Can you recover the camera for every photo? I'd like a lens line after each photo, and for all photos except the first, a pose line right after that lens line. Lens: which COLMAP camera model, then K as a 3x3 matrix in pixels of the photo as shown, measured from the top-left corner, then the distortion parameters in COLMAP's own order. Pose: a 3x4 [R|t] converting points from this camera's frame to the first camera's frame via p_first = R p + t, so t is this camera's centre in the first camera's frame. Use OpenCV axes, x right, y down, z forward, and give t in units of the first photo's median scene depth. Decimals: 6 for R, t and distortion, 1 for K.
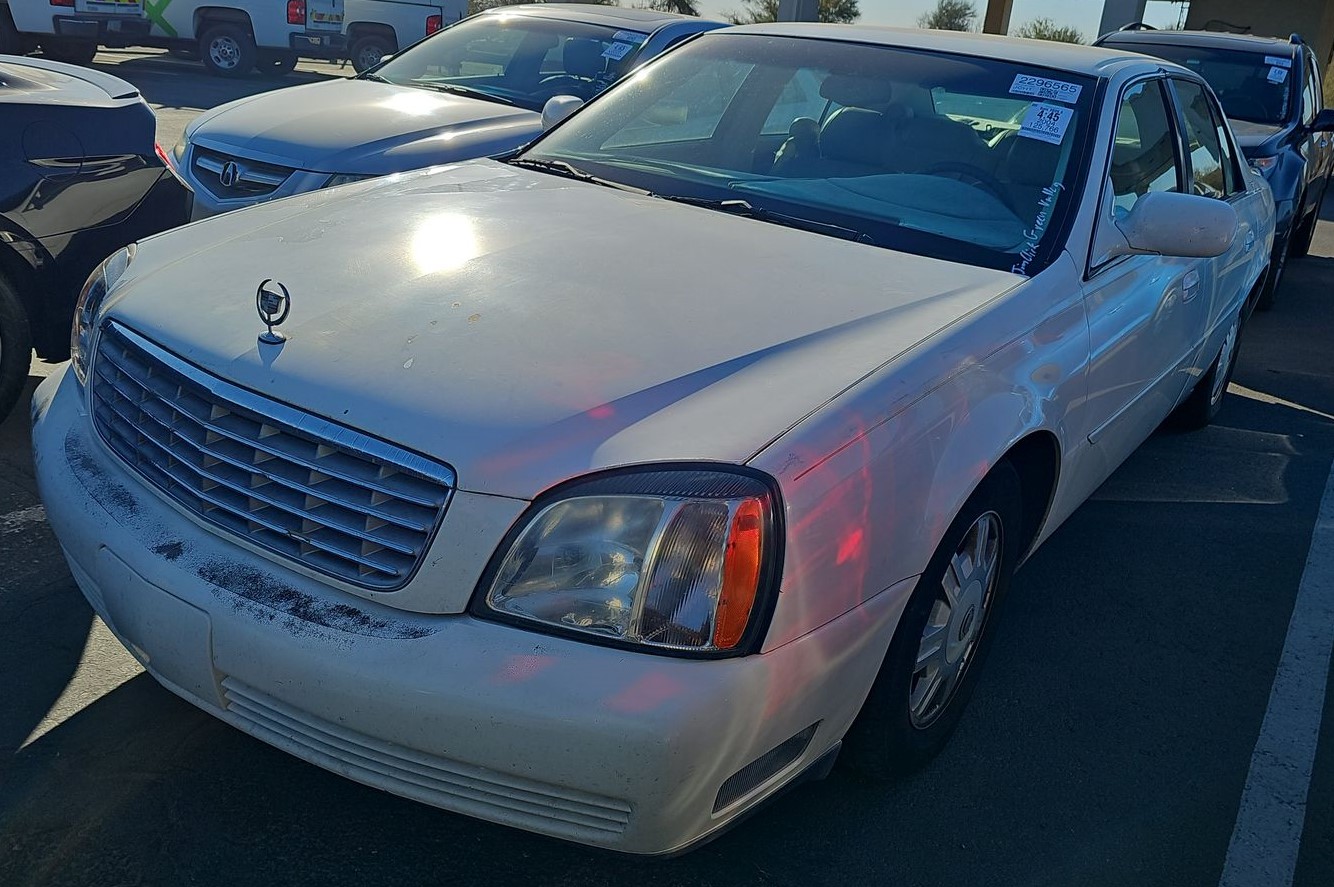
lens RADIAL K [[1138.0, 0, 673.2], [0, 1138.0, 389.5], [0, 0, 1]] dist [0.051293, -0.006387]
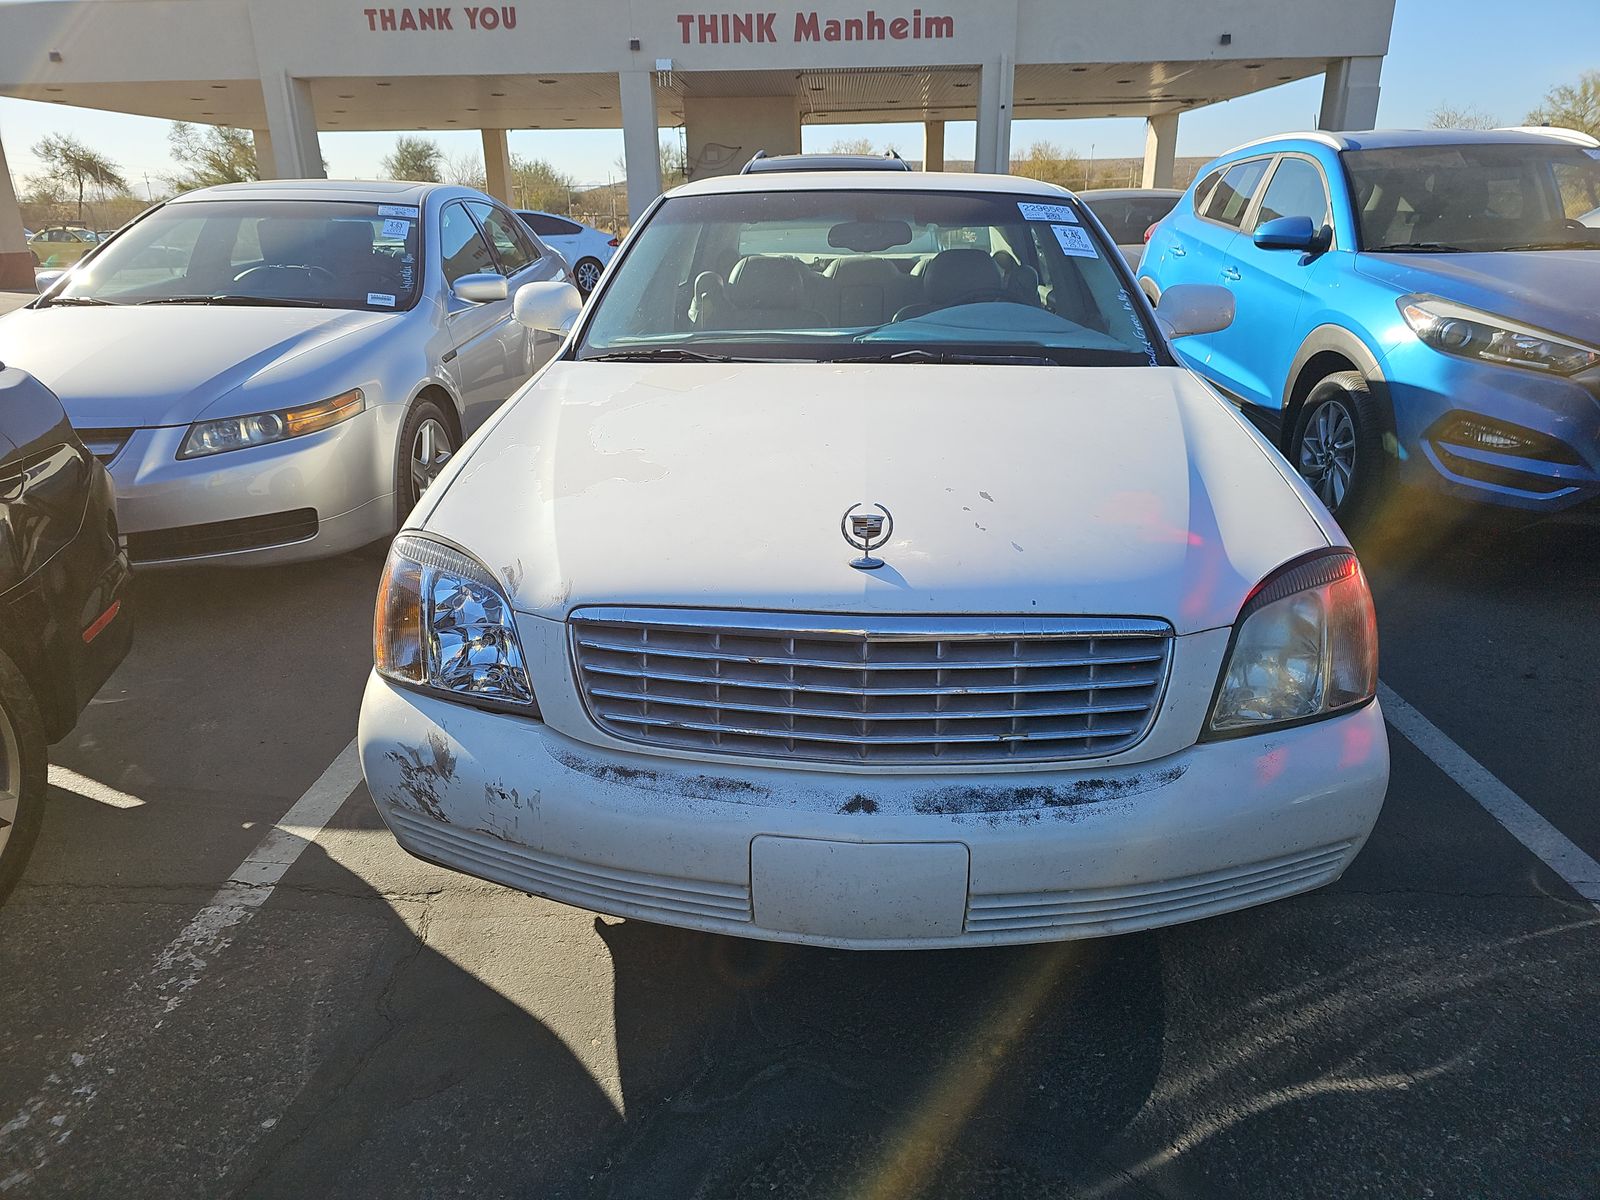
lens RADIAL K [[1140.0, 0, 800.0], [0, 1140.0, 600.0], [0, 0, 1]] dist [0.038449, -0.006120]
pose [[0.823279, -0.282494, 0.492351, -0.882895], [0.253050, 0.959062, 0.127143, -0.152254], [-0.508112, 0.019916, 0.861061, 0.212707]]
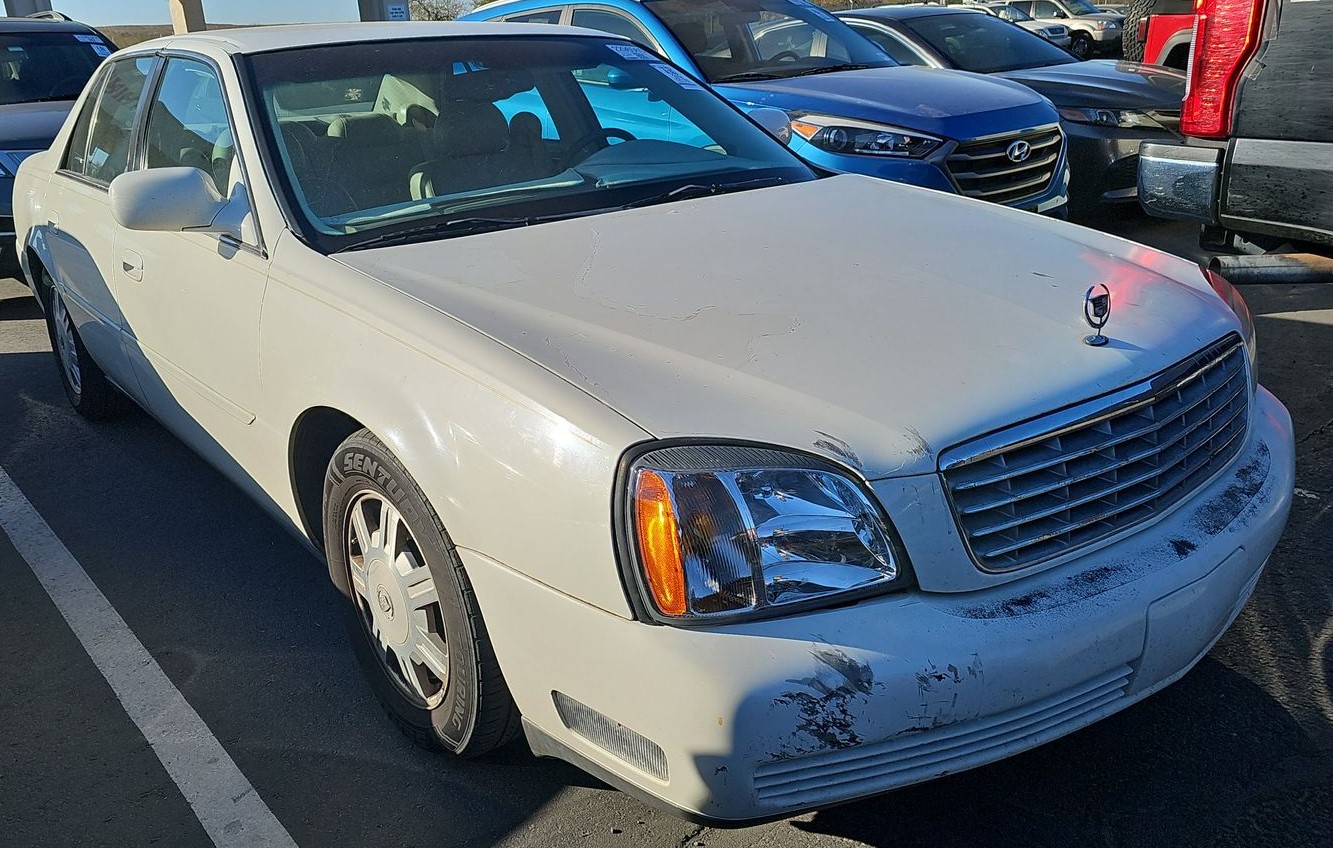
lens RADIAL K [[1106.9, 0, 666.5], [0, 1106.9, 424.0], [0, 0, 1]] dist [0.112189, -0.122385]
pose [[0.214281, -0.421838, 0.880986, -1.380770], [0.367892, 0.870372, 0.327274, -0.461740], [-0.904842, 0.253979, 0.341695, 1.036693]]
